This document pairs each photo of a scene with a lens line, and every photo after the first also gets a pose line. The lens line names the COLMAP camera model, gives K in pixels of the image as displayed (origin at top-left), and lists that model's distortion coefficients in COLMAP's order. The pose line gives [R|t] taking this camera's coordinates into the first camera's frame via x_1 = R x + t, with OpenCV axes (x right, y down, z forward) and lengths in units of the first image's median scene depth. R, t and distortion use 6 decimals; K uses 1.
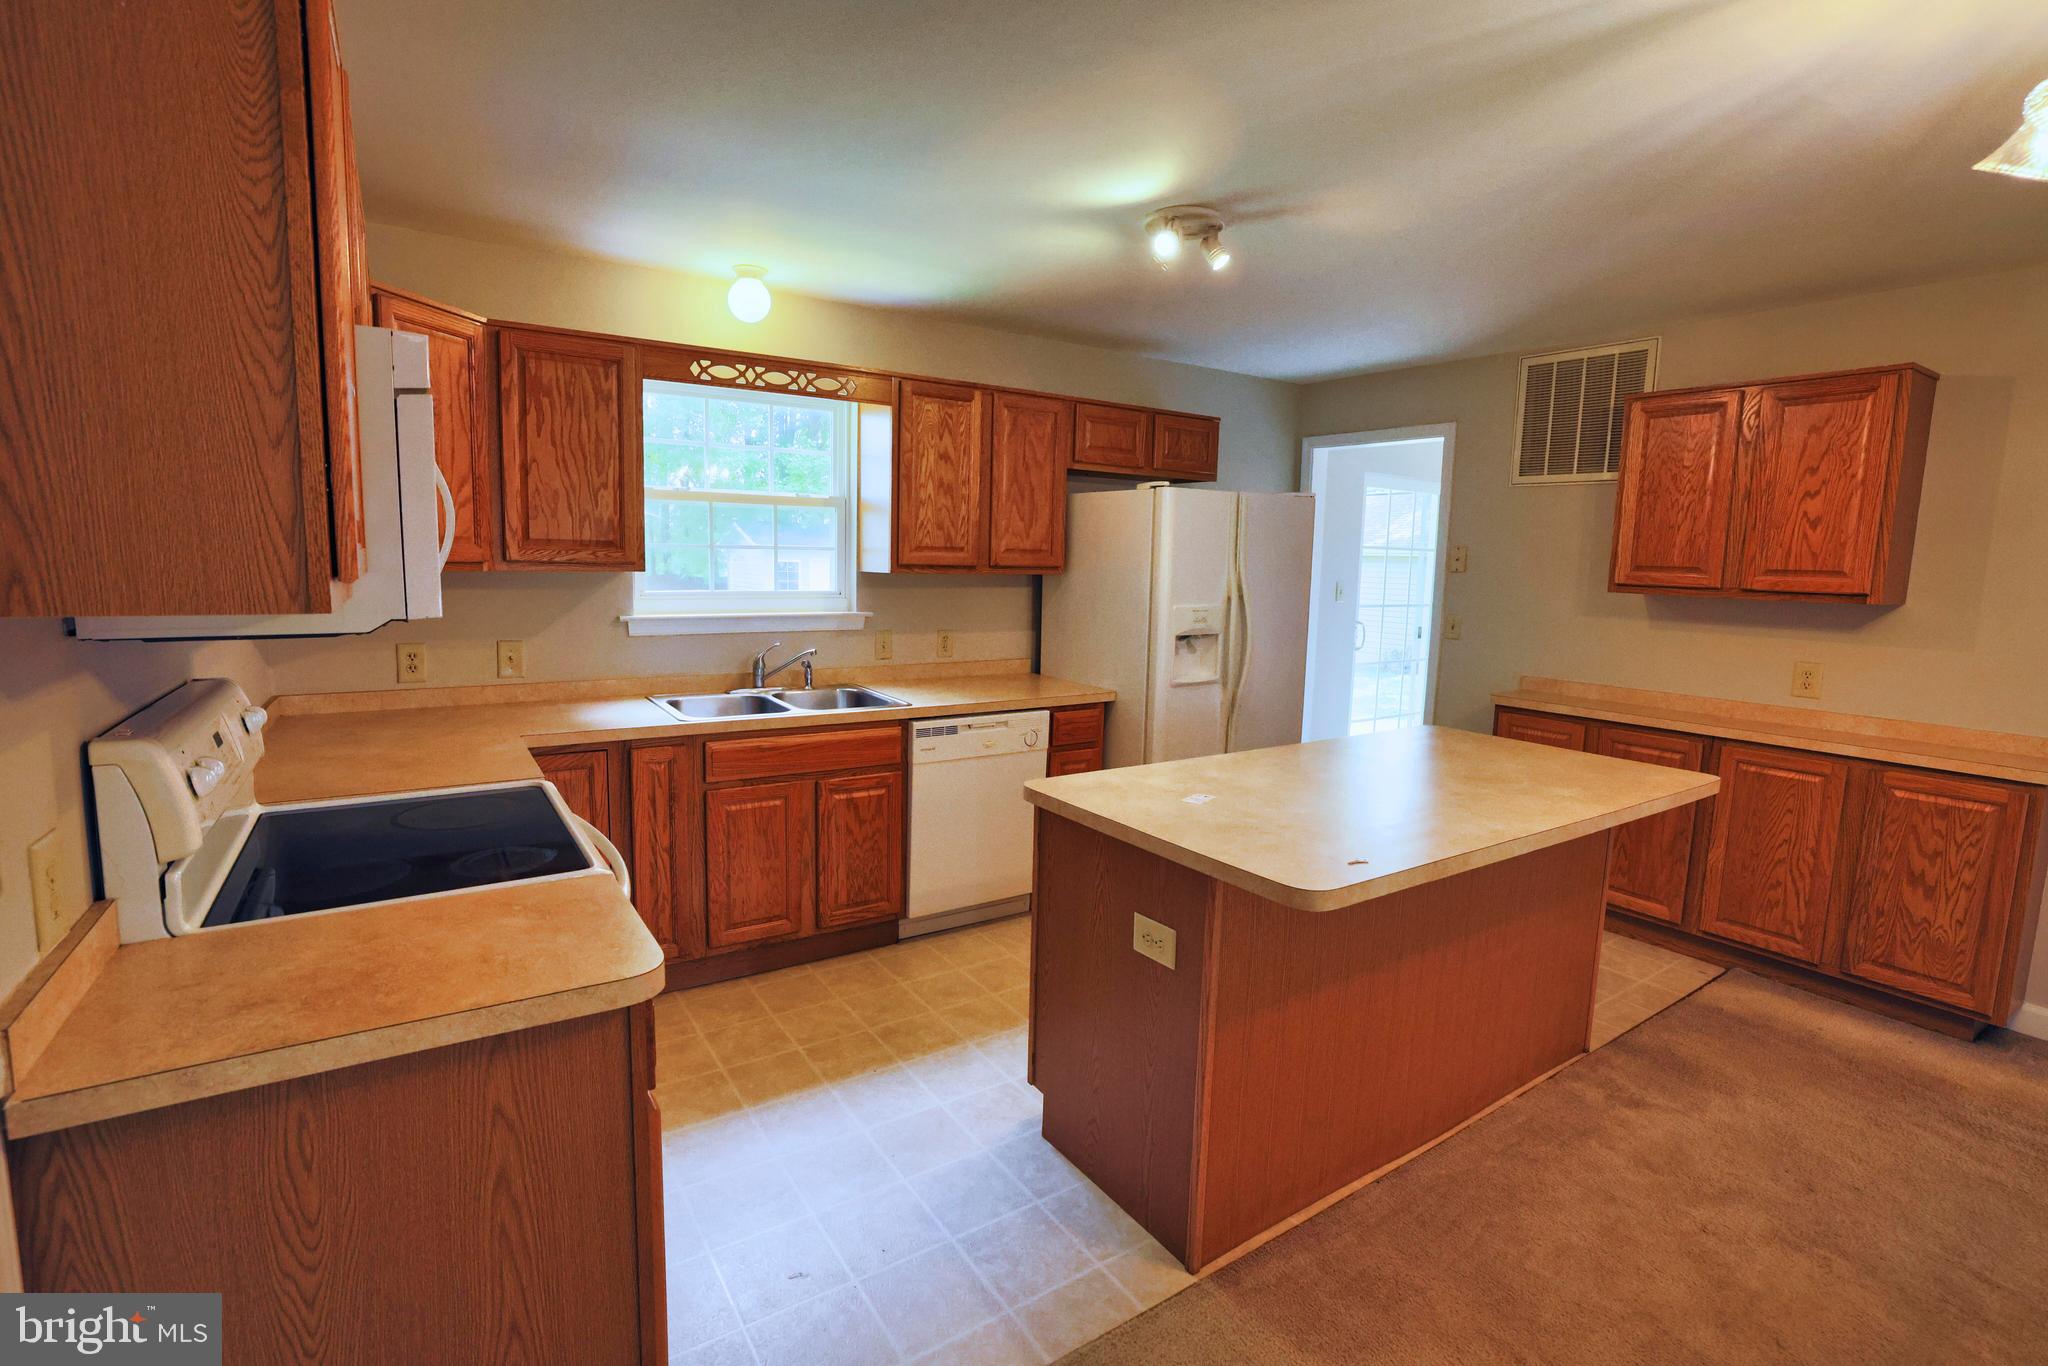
lens RADIAL K [[932.9, 0, 1018.1], [0, 932.9, 670.9], [0, 0, 1]] dist [-0.041128, 0.013816]
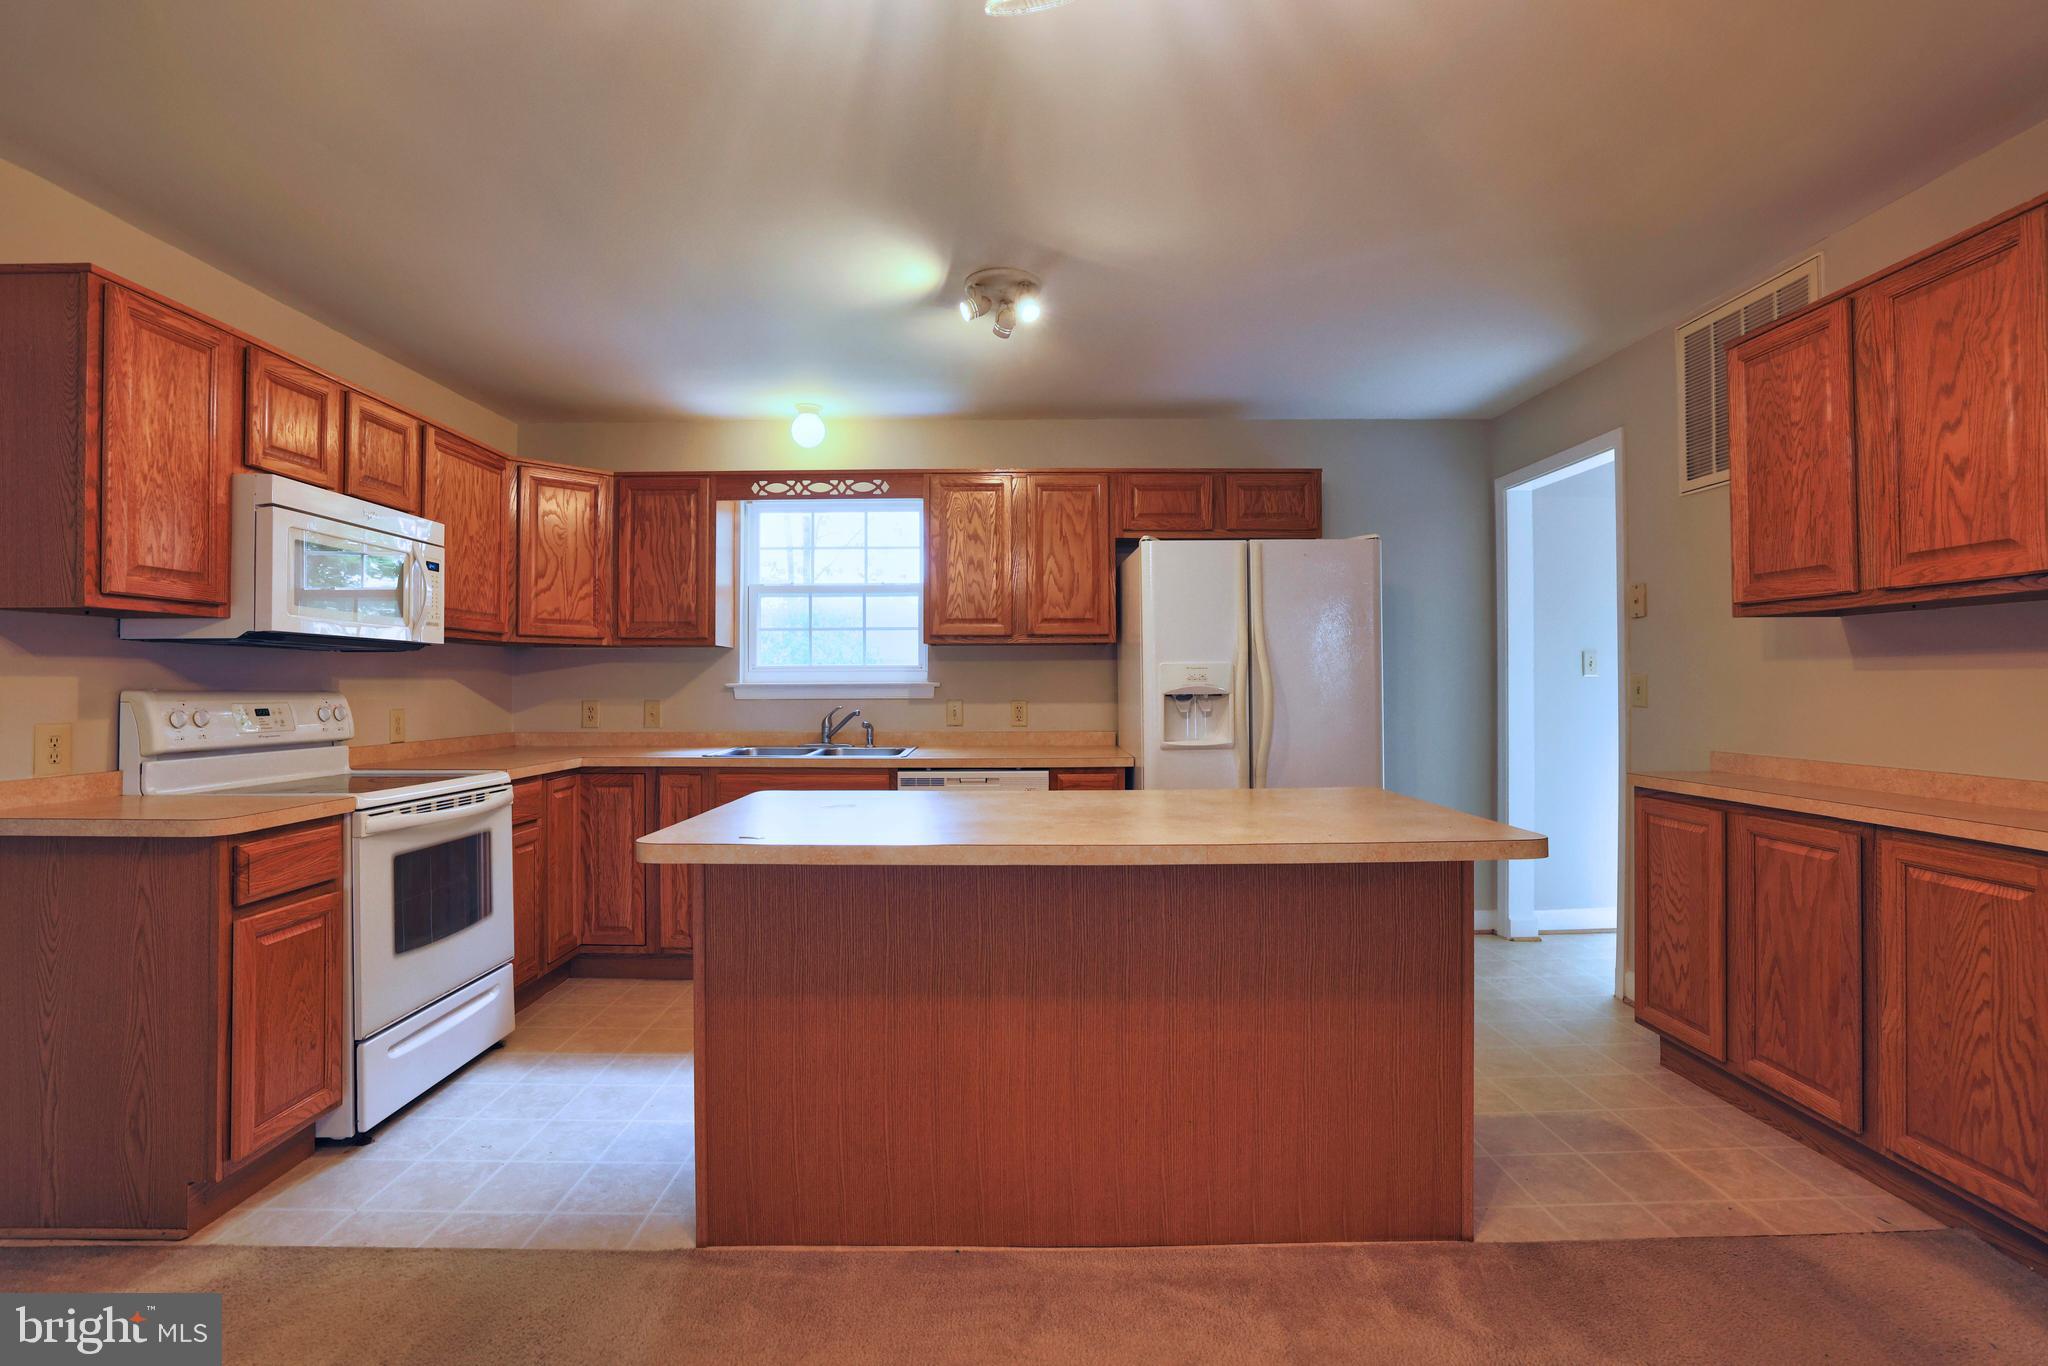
lens RADIAL K [[932.9, 0, 1009.0], [0, 932.9, 675.4], [0, 0, 1]] dist [-0.041128, 0.013816]
pose [[0.836834, -0.031111, -0.546571, 0.693135], [-0.045221, 0.991044, -0.125646, 0.085843], [0.545585, 0.129861, 0.827933, 0.162594]]
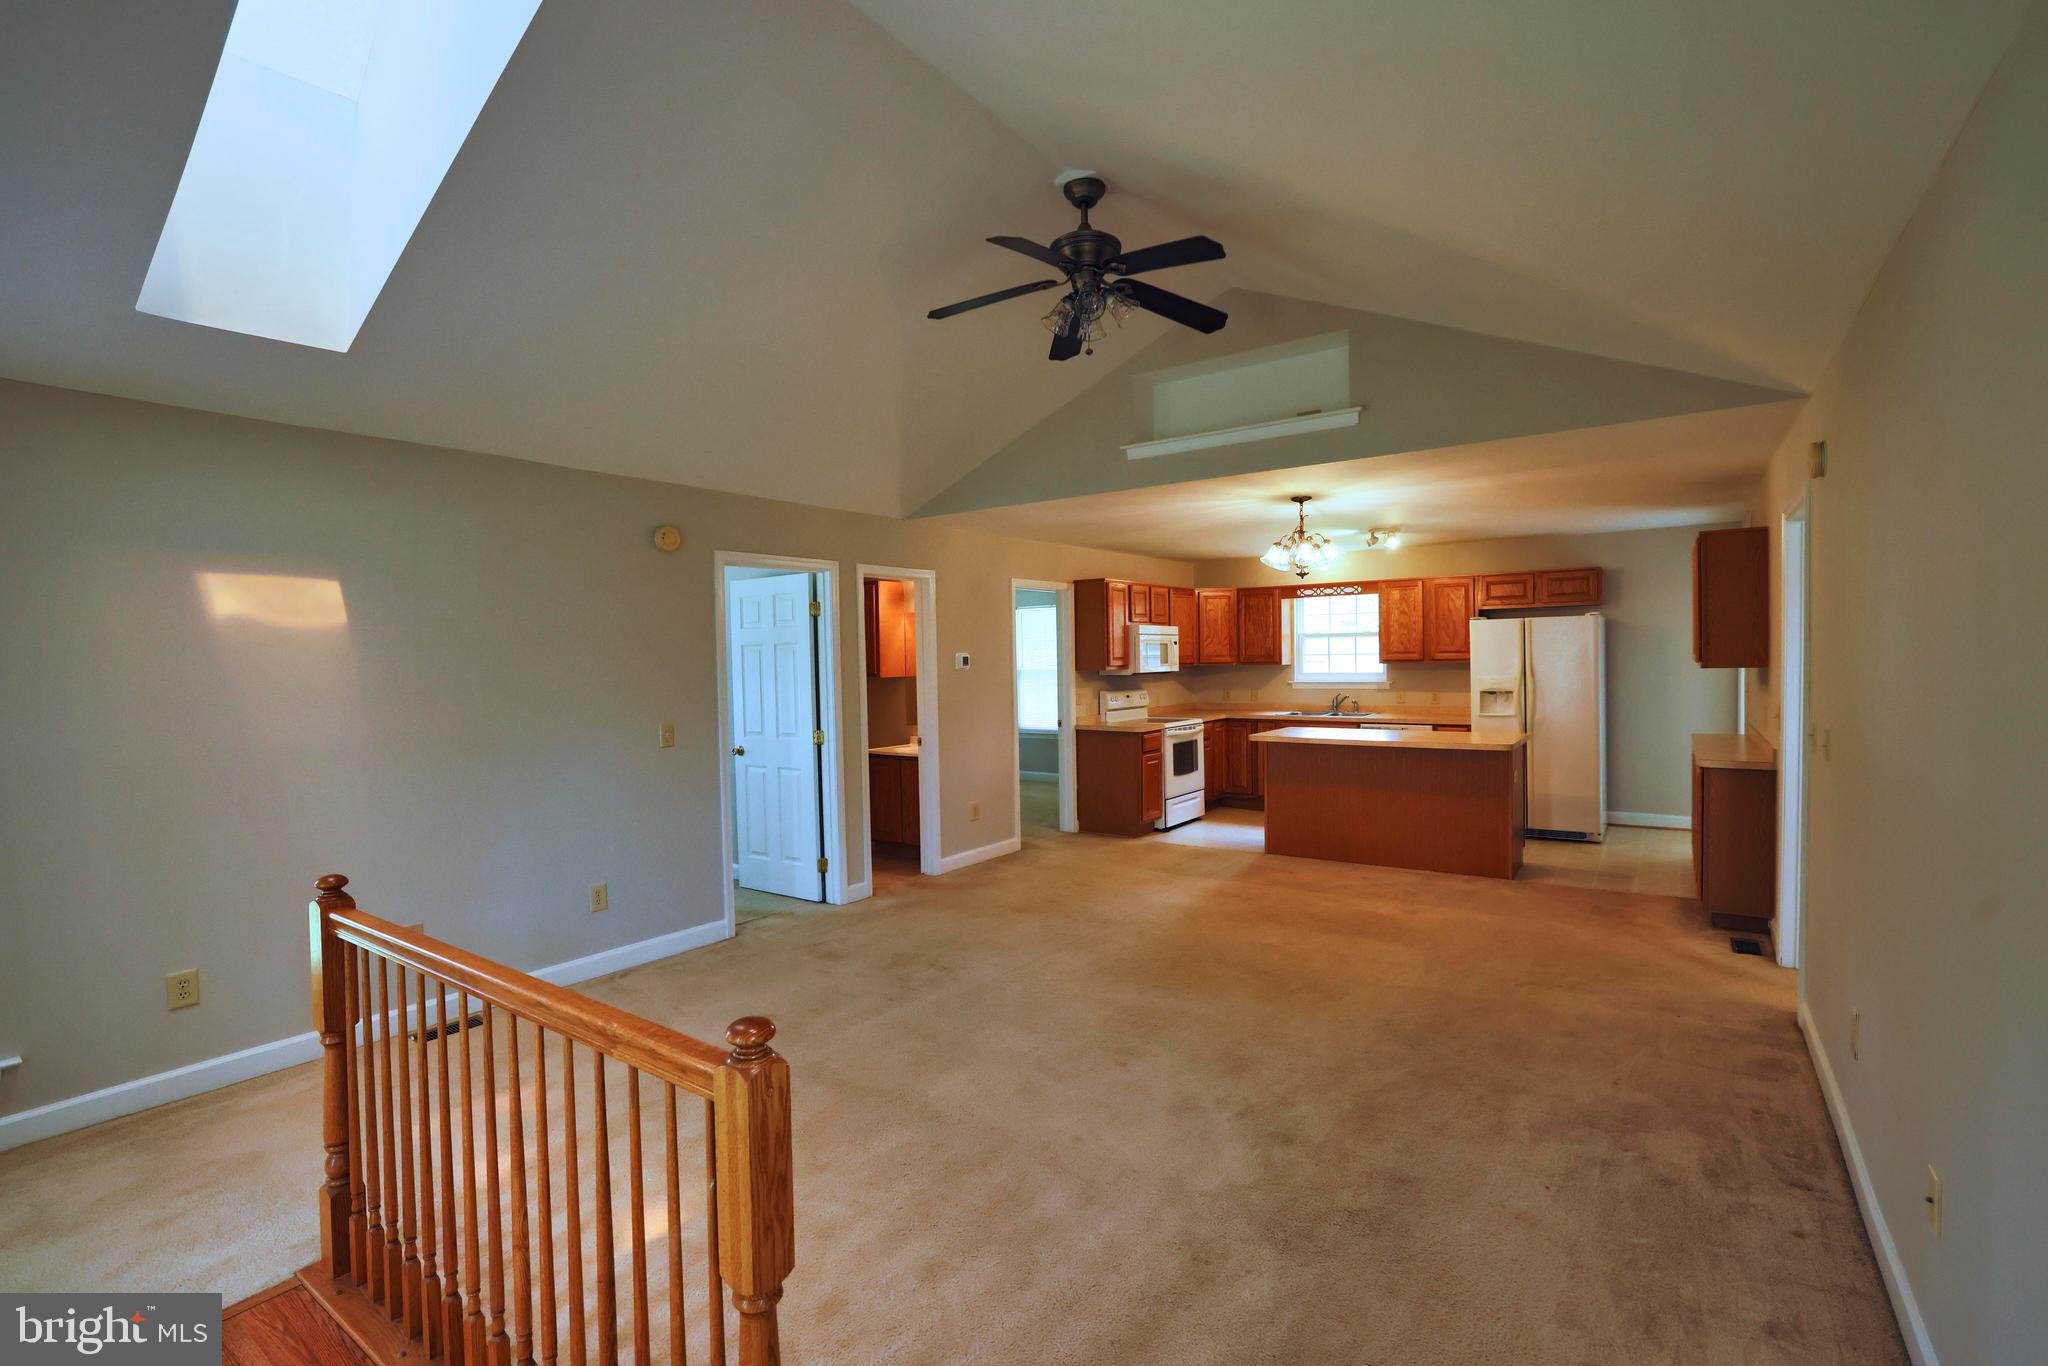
lens RADIAL K [[932.9, 0, 1014.7], [0, 932.9, 674.3], [0, 0, 1]] dist [-0.041128, 0.013816]
pose [[0.357405, -0.010024, -0.933896, 2.117488], [-0.088708, 0.995057, -0.044630, 0.132165], [0.929727, 0.098795, 0.354749, -0.837008]]
